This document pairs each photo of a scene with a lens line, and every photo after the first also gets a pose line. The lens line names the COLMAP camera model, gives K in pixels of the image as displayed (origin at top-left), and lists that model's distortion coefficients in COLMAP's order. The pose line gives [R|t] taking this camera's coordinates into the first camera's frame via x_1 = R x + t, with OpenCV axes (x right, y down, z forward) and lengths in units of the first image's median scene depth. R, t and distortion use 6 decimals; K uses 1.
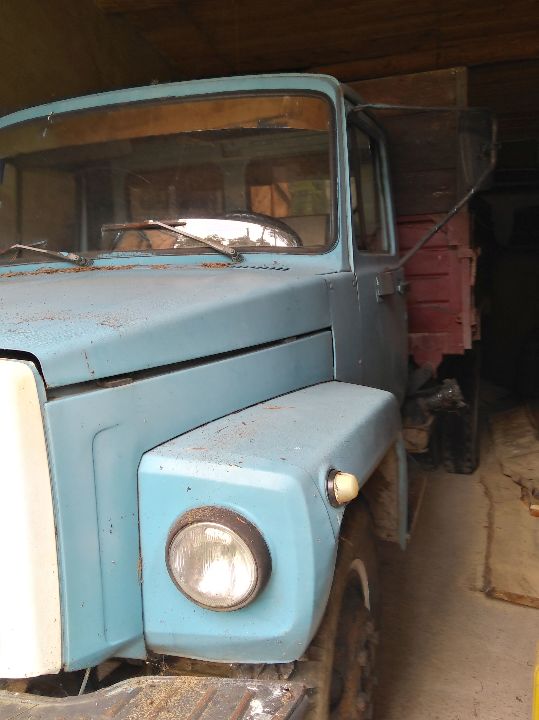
lens RADIAL K [[689.1, 0, 269.5], [0, 689.1, 360.0], [0, 0, 1]] dist [0.014227, 0.034647]
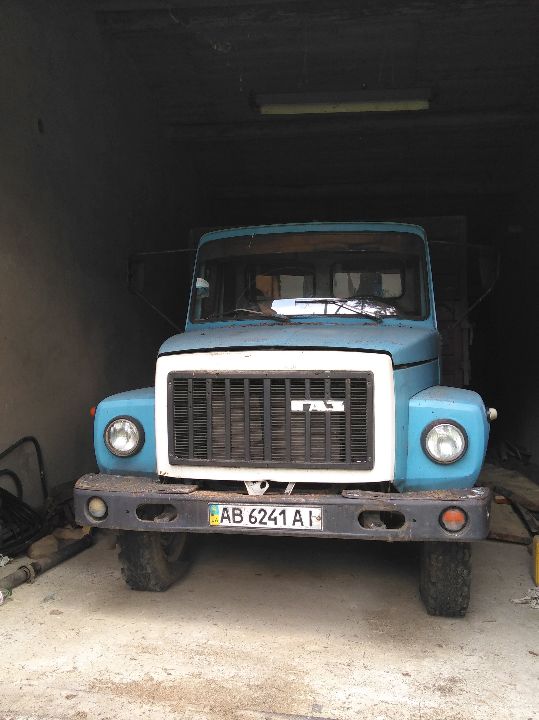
lens RADIAL K [[689.1, 0, 269.5], [0, 689.1, 360.0], [0, 0, 1]] dist [0.014227, 0.034647]
pose [[0.987439, 0.031683, 0.154790, -0.611775], [-0.014521, 0.993740, -0.110773, 0.163014], [-0.157330, 0.107134, 0.981718, -0.744699]]
